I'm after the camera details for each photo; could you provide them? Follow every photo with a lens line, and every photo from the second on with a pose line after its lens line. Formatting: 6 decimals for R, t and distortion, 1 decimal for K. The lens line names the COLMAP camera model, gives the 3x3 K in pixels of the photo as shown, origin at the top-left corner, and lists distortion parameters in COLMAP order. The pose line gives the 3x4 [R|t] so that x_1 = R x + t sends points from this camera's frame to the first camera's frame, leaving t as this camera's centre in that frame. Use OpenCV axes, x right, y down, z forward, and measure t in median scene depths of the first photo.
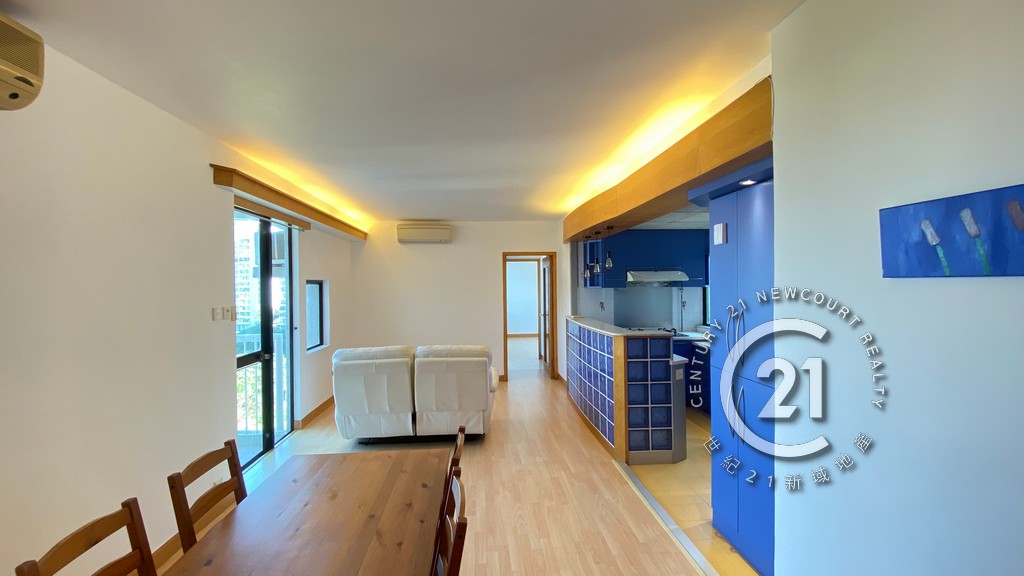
lens RADIAL K [[391.2, 0, 513.9], [0, 391.2, 284.8], [0, 0, 1]] dist [0.001202, -0.000097]
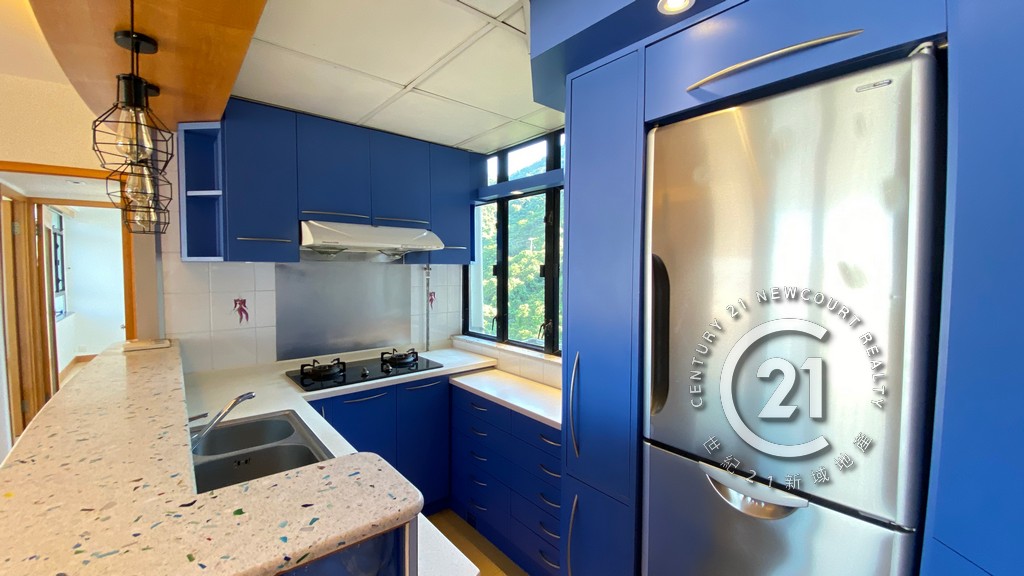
lens RADIAL K [[416.7, 0, 507.5], [0, 416.7, 286.4], [0, 0, 1]] dist [-0.000265, -0.012757]
pose [[0.813353, -0.013358, 0.581617, 0.212723], [-0.012958, 0.999072, 0.041067, 0.011745], [-0.581626, -0.040938, 0.812426, 0.536797]]
